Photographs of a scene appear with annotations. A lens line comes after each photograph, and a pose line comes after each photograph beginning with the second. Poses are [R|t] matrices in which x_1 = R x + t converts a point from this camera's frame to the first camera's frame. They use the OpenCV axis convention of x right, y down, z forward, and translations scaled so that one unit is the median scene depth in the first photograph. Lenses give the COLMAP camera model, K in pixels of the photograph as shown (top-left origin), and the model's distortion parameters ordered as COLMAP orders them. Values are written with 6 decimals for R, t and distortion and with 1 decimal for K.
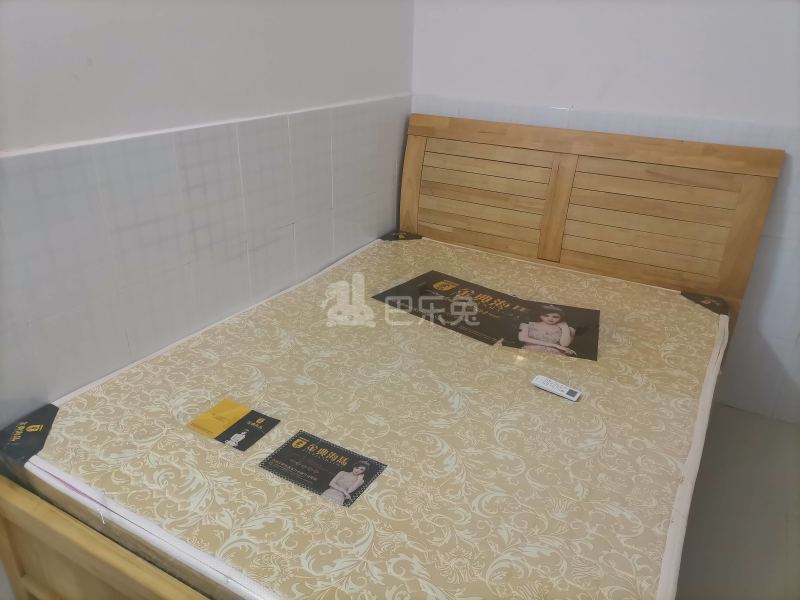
lens RADIAL K [[602.5, 0, 401.3], [0, 602.5, 298.4], [0, 0, 1]] dist [0.038082, -0.024258]
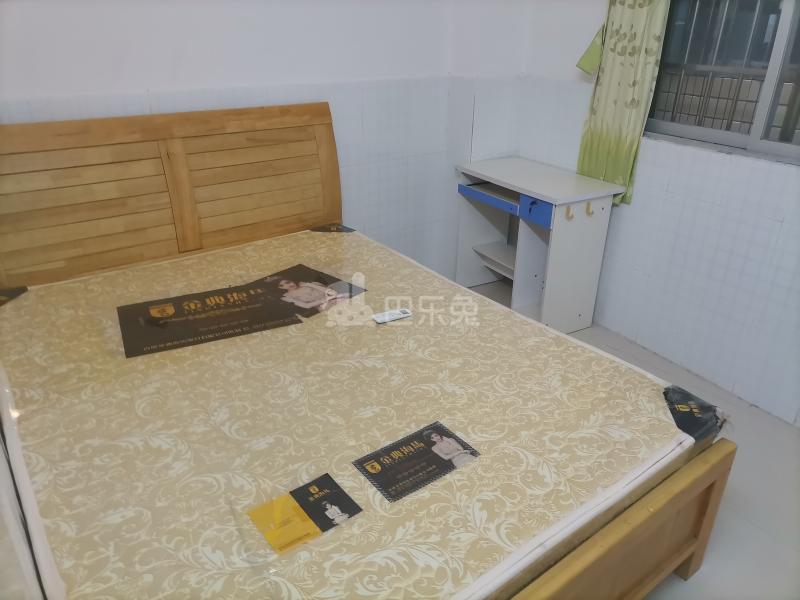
lens RADIAL K [[602.5, 0, 415.4], [0, 602.5, 284.7], [0, 0, 1]] dist [0.038082, -0.024258]
pose [[0.374504, -0.395957, 0.838430, -0.707843], [0.380126, 0.890320, 0.250670, -0.188292], [-0.845725, 0.224832, 0.483942, 0.382737]]
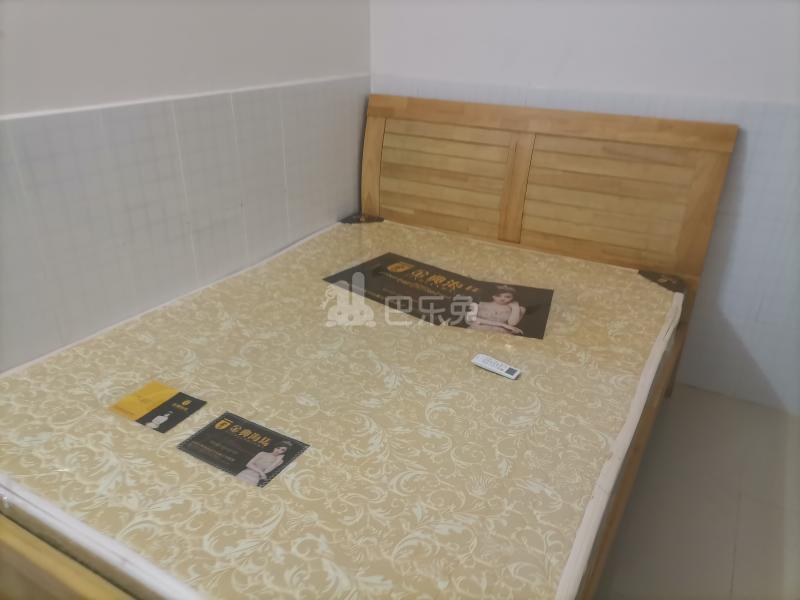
lens RADIAL K [[602.5, 0, 403.2], [0, 602.5, 295.4], [0, 0, 1]] dist [0.038082, -0.024258]
pose [[0.999933, -0.011573, 0.000307, 0.108839], [0.011570, 0.999898, 0.008370, 0.023462], [-0.000403, -0.008366, 0.999965, 0.021871]]
